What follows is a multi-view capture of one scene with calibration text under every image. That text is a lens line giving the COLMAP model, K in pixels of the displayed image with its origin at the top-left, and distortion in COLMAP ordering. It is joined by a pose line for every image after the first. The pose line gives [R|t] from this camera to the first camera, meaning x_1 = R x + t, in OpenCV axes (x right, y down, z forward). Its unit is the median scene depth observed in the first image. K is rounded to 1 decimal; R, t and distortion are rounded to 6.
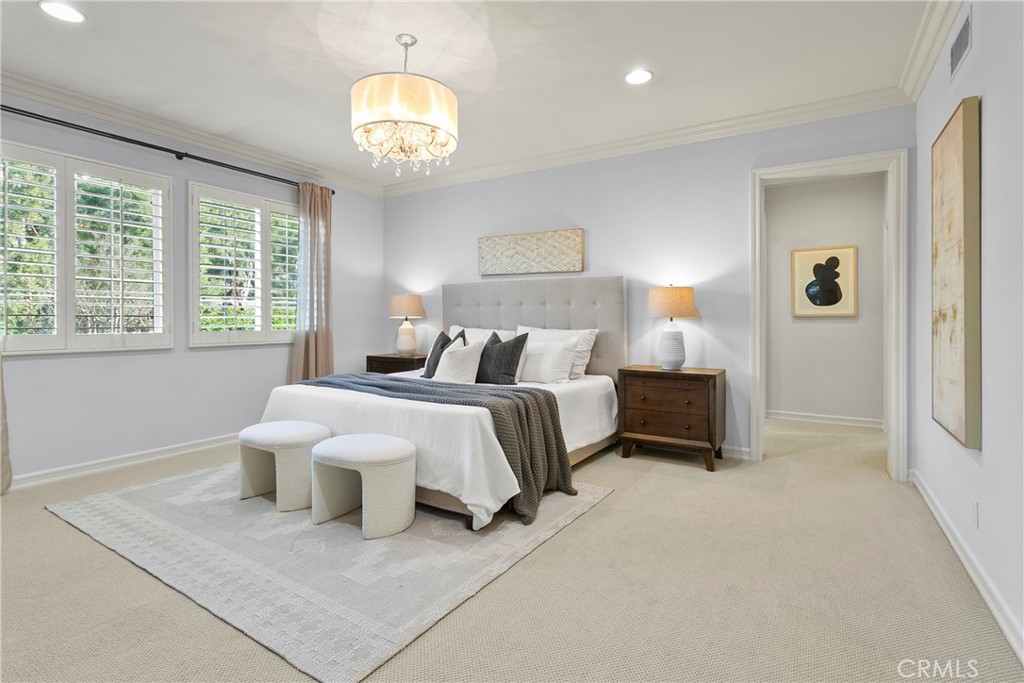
lens RADIAL K [[494.6, 0, 489.4], [0, 494.6, 315.3], [0, 0, 1]] dist [-0.003502, 0.005825]
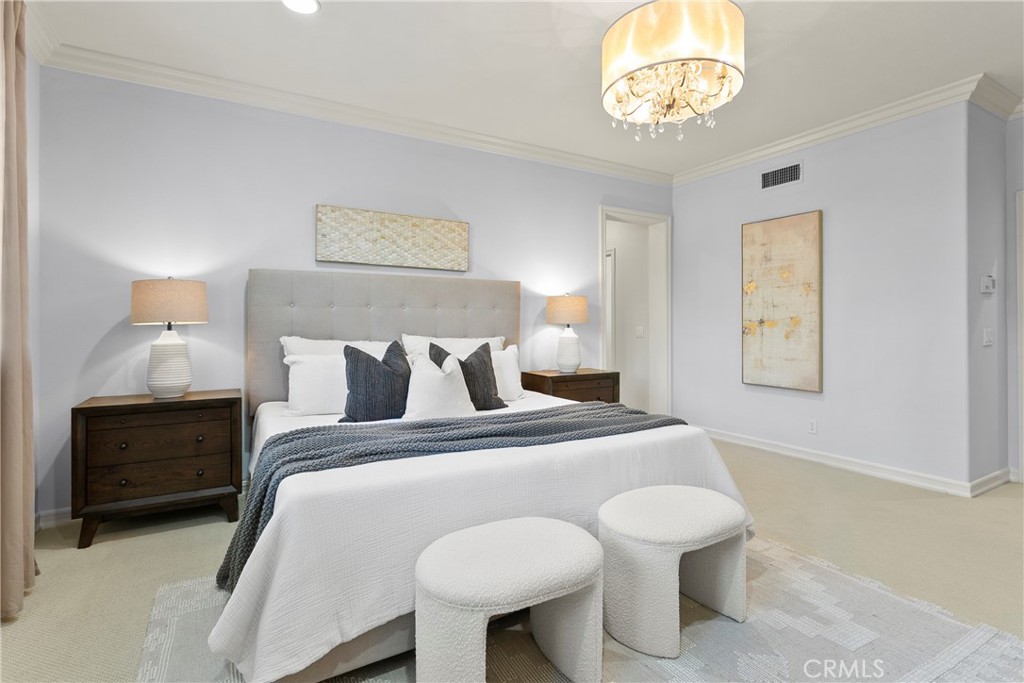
lens RADIAL K [[494.6, 0, 491.5], [0, 494.6, 332.6], [0, 0, 1]] dist [-0.003502, 0.005825]
pose [[0.451967, -0.011055, 0.891966, -0.635825], [0.003567, 0.999938, 0.010585, 0.012499], [-0.892027, -0.001603, 0.451979, 0.608138]]
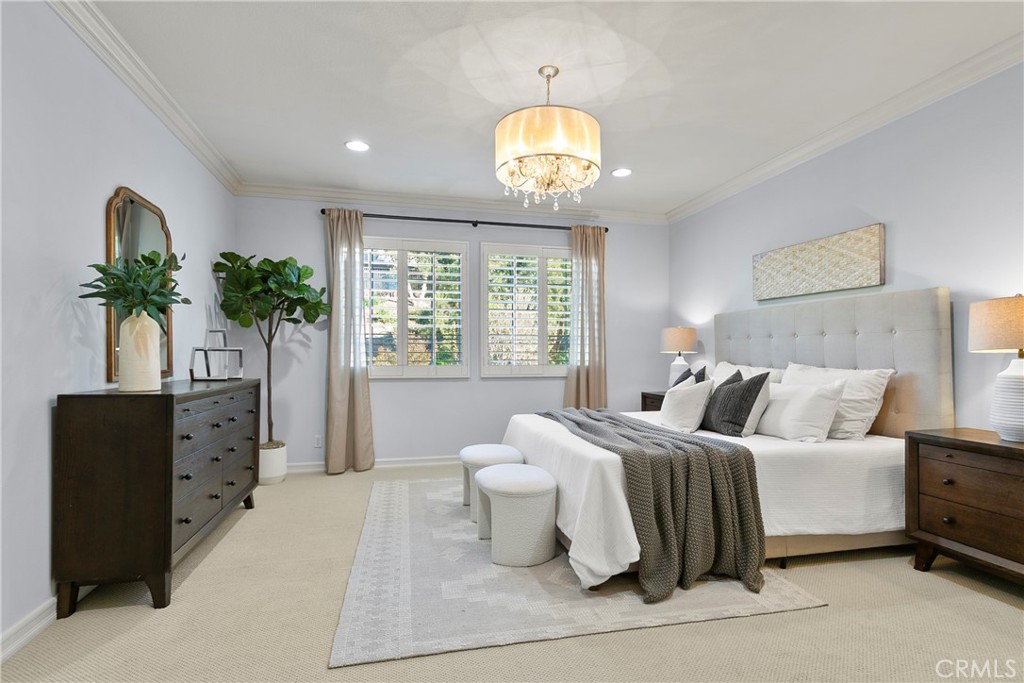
lens RADIAL K [[494.6, 0, 512.1], [0, 494.6, 351.9], [0, 0, 1]] dist [-0.003502, 0.005825]
pose [[0.731001, -0.003511, -0.682368, 0.306207], [0.005785, 0.999983, 0.001052, 0.000464], [0.682352, -0.004716, 0.731008, 0.155660]]
